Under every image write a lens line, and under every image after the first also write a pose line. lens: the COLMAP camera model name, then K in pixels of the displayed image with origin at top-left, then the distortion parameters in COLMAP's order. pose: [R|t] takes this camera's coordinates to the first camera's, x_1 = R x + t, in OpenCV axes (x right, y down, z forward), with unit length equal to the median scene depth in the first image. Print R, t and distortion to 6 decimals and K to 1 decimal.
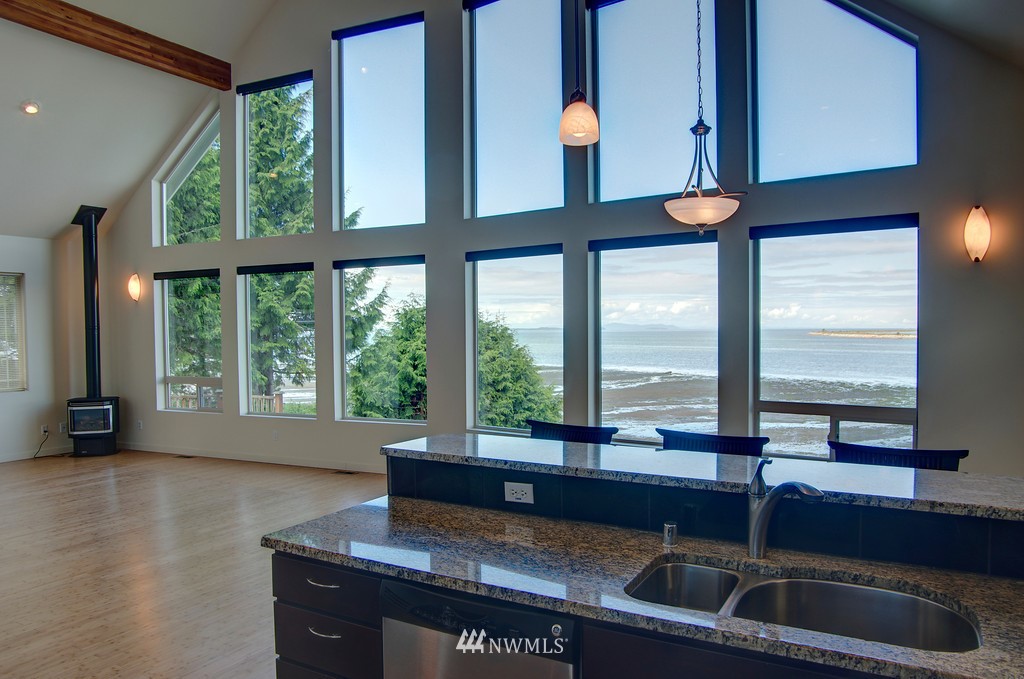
lens RADIAL K [[709.7, 0, 512.8], [0, 709.7, 353.9], [0, 0, 1]] dist [-0.091141, 0.059216]
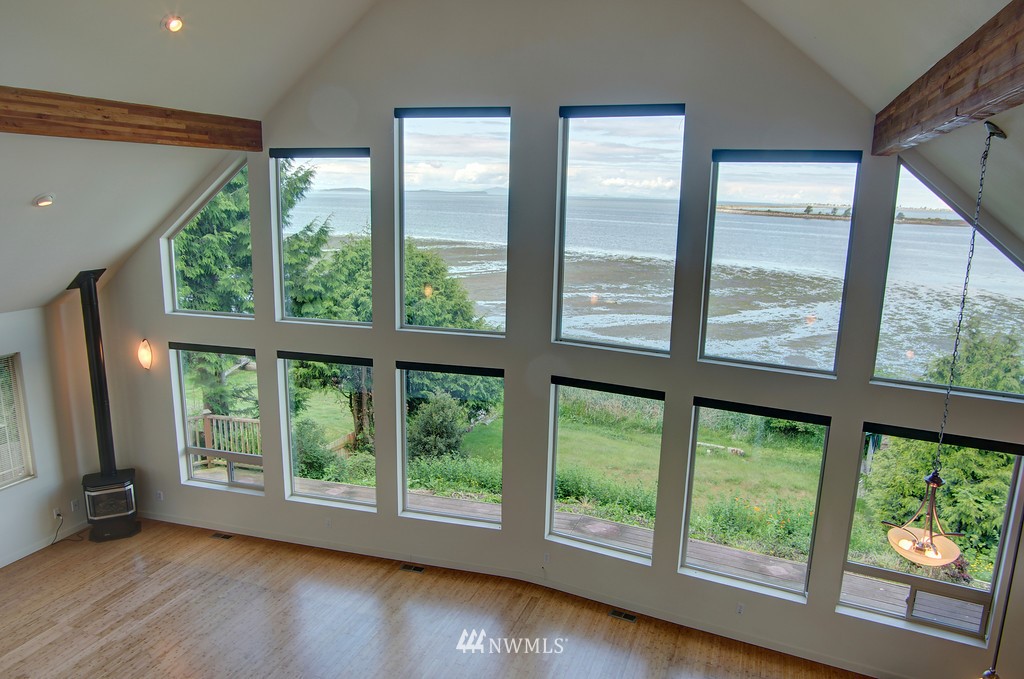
lens RADIAL K [[709.7, 0, 512.8], [0, 709.7, 353.9], [0, 0, 1]] dist [-0.091141, 0.059216]
pose [[0.985904, -0.005190, 0.167231, -0.223387], [-0.026420, 0.982150, 0.186237, -0.277784], [-0.165213, -0.188030, 0.968168, 0.044499]]
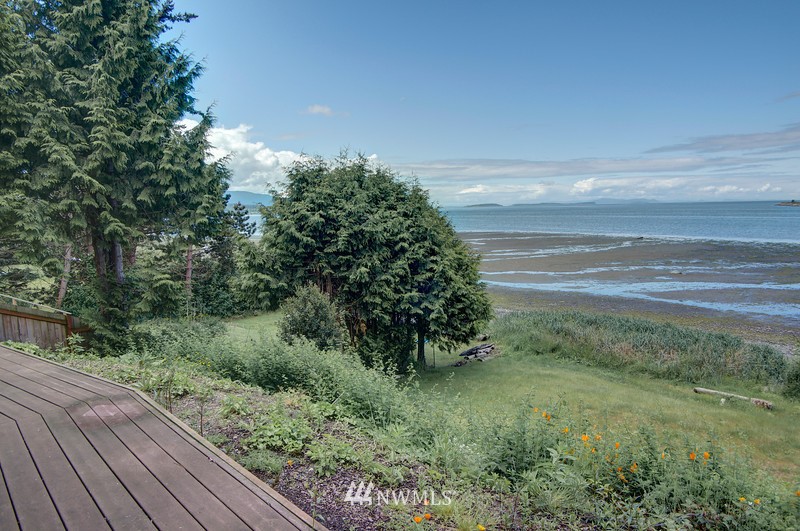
lens RADIAL K [[554.4, 0, 400.6], [0, 554.4, 276.8], [0, 0, 1]] dist [-0.091141, 0.059216]
pose [[0.977982, 0.006813, -0.208579, 0.388323], [0.012604, 0.995714, 0.091621, 0.044001], [0.208309, -0.092233, 0.973705, 0.672657]]
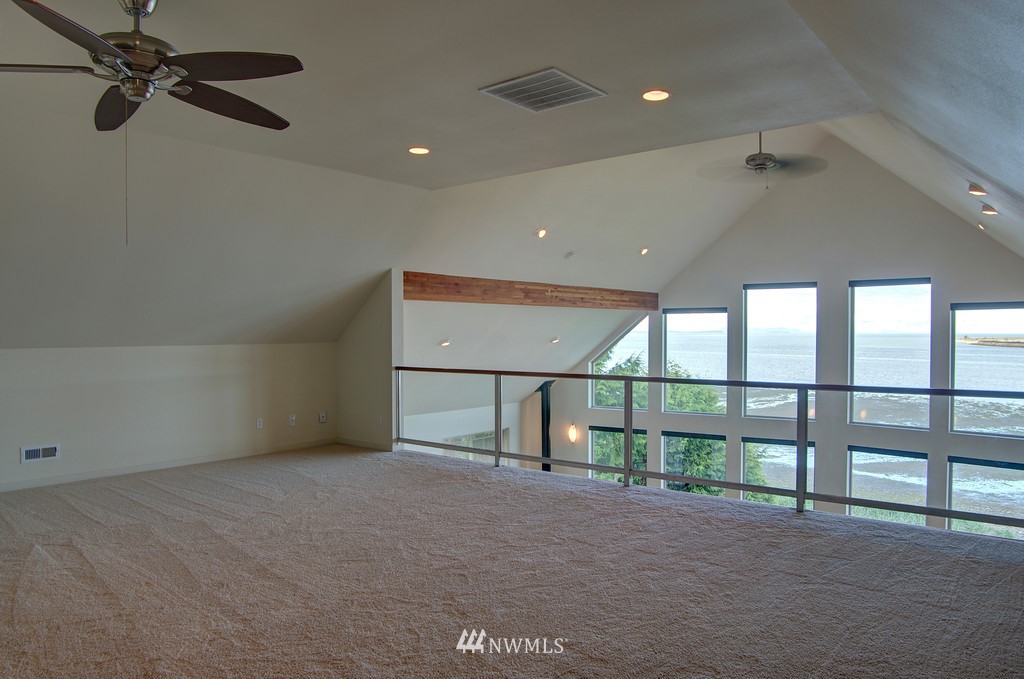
lens RADIAL K [[709.7, 0, 512.8], [0, 709.7, 353.9], [0, 0, 1]] dist [-0.091141, 0.059216]
pose [[0.986925, 0.012801, -0.160673, -0.430414], [-0.013377, 0.999907, -0.002500, -0.257570], [0.160626, 0.004617, 0.987005, -0.492950]]
